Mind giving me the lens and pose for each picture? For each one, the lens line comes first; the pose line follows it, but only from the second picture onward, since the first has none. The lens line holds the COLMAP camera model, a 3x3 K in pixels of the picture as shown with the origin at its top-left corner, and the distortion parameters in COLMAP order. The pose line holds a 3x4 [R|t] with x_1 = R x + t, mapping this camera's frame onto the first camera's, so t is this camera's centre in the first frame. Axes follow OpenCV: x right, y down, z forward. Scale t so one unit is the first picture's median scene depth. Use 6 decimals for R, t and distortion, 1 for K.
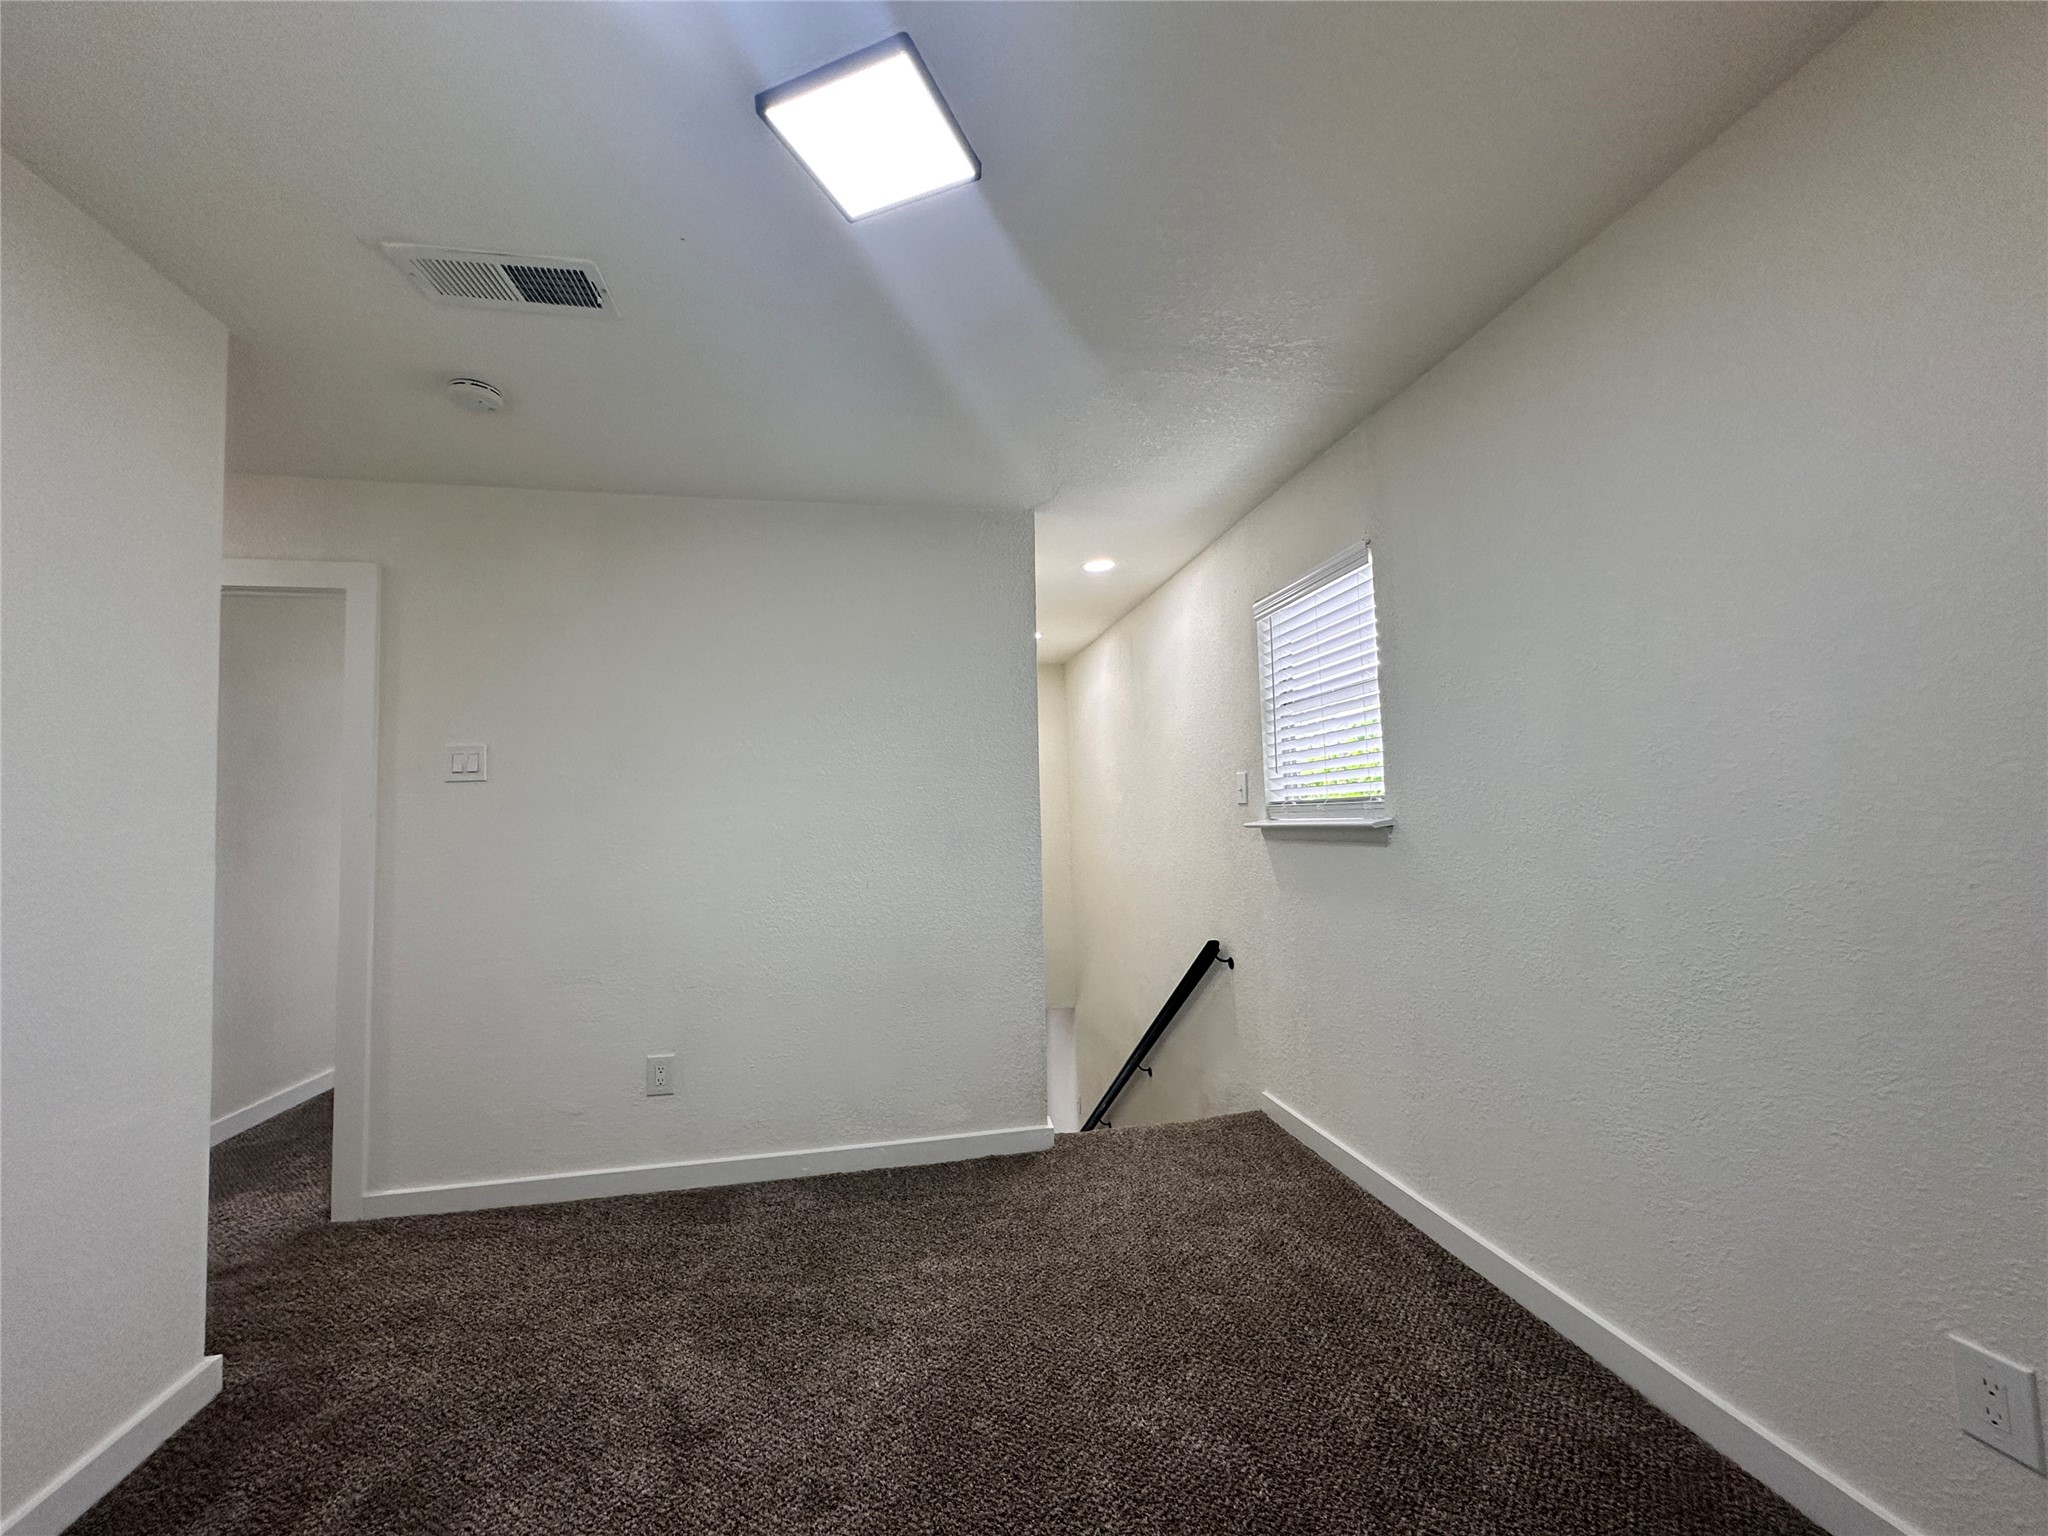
lens RADIAL K [[814.4, 0, 1017.8], [0, 814.4, 774.1], [0, 0, 1]] dist [0.001742, 0.001135]
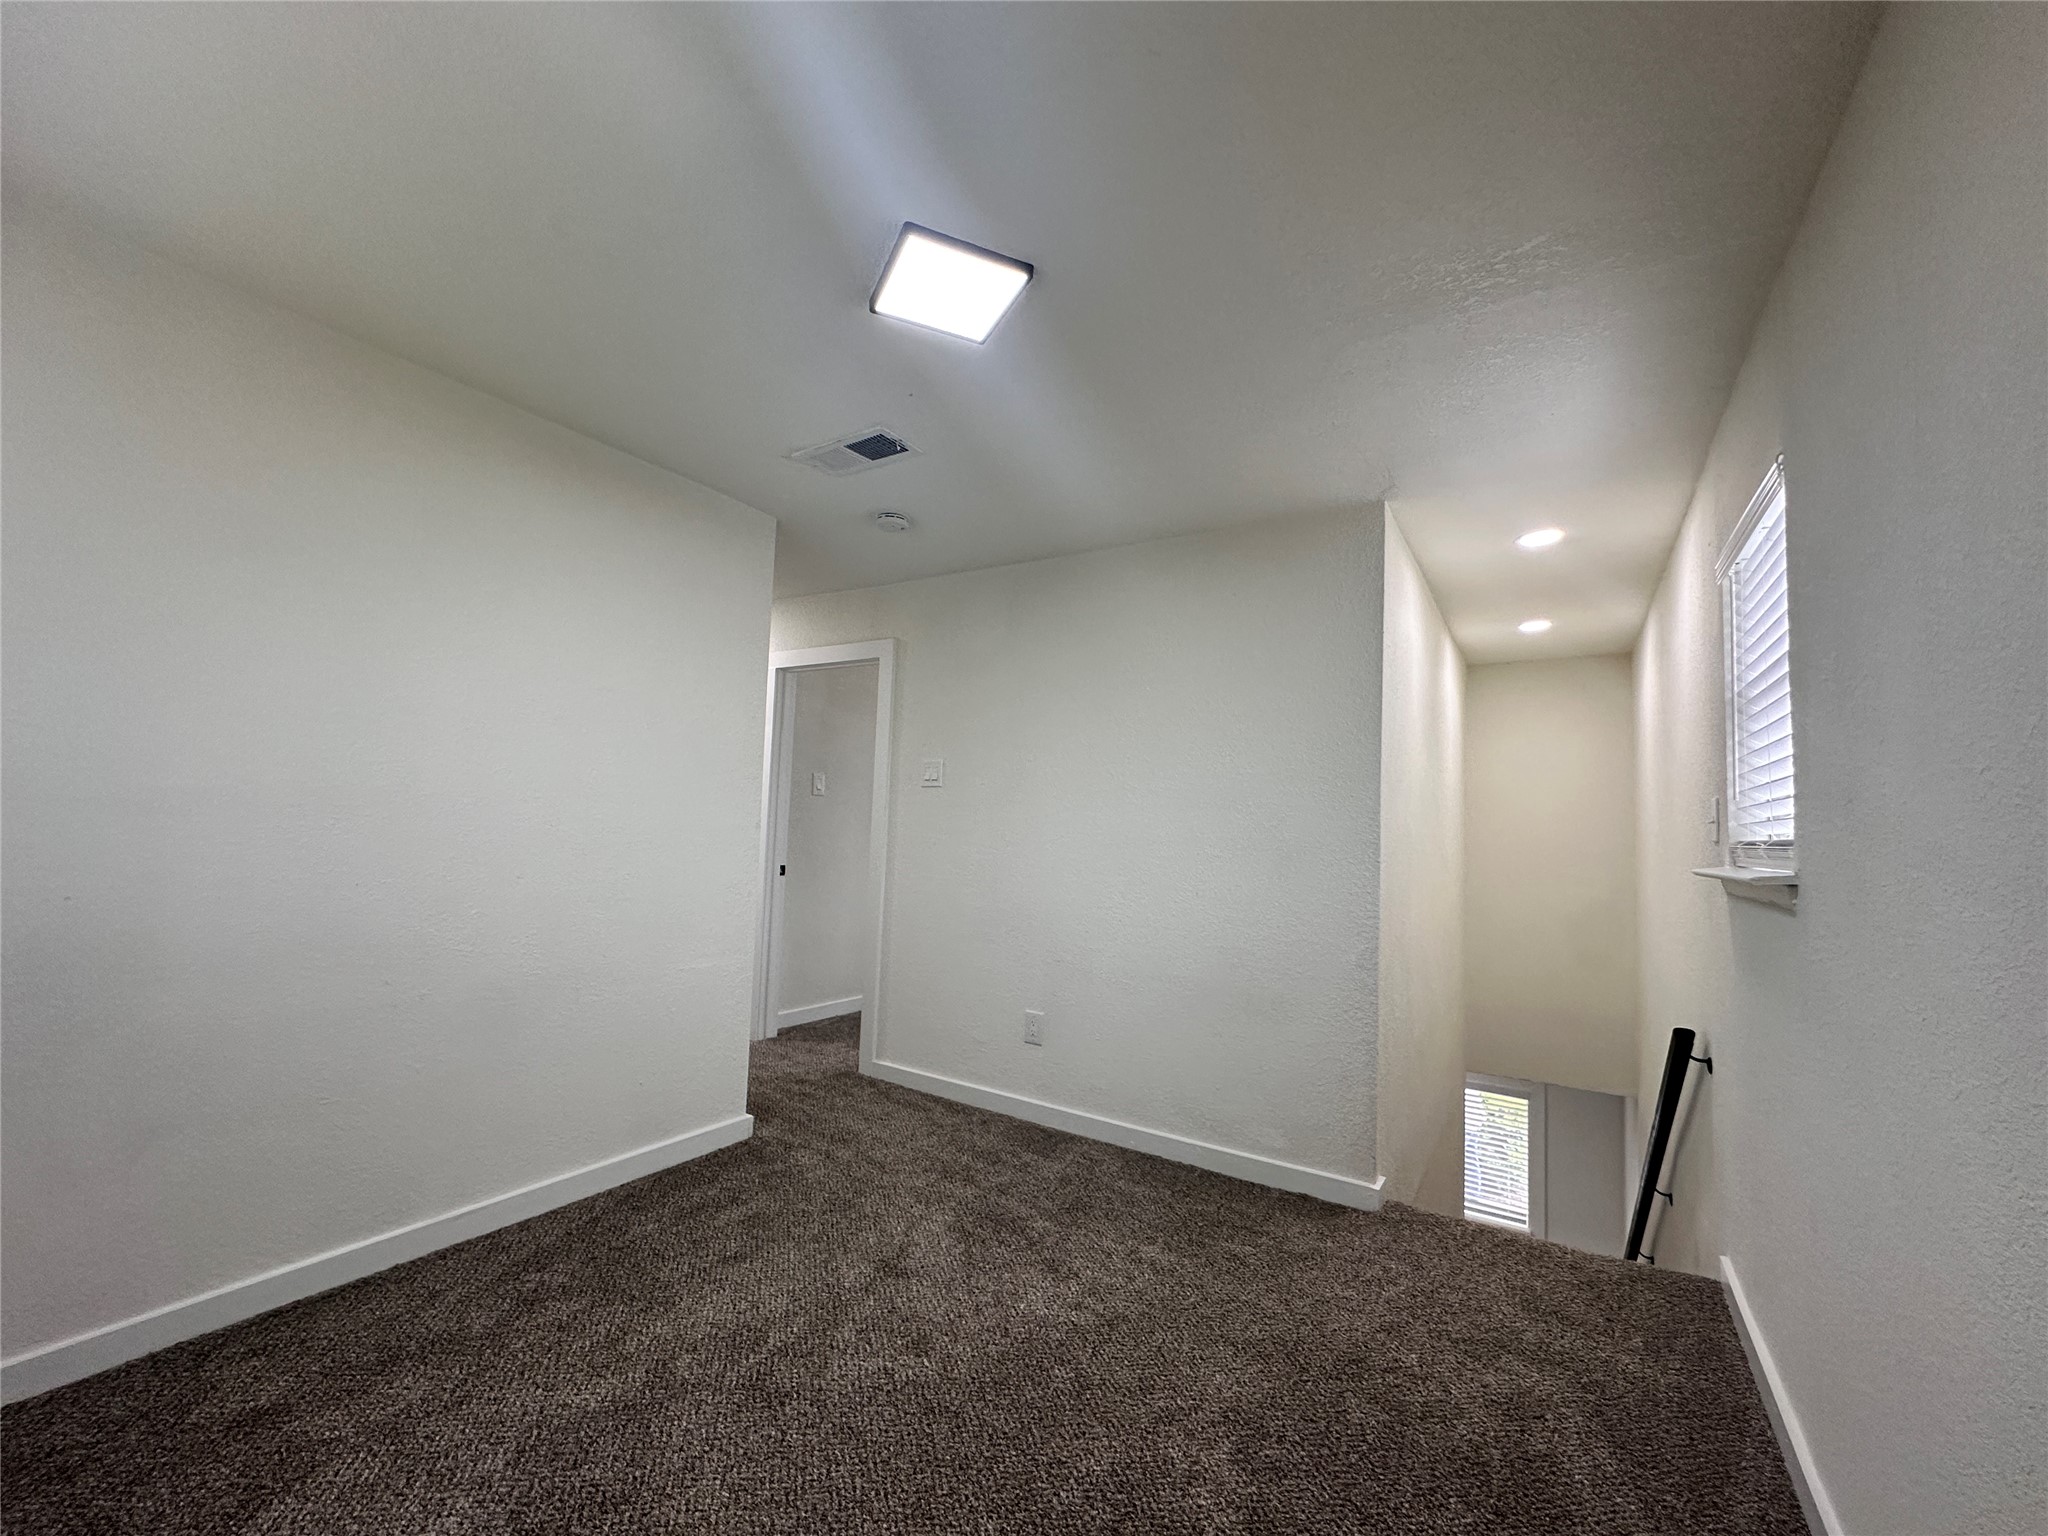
lens RADIAL K [[814.4, 0, 1025.8], [0, 814.4, 777.6], [0, 0, 1]] dist [0.001742, 0.001135]
pose [[0.727476, 0.013806, -0.685994, 0.453915], [-0.020334, 0.999792, -0.001442, -0.009831], [0.685831, 0.014998, 0.727606, 0.097843]]
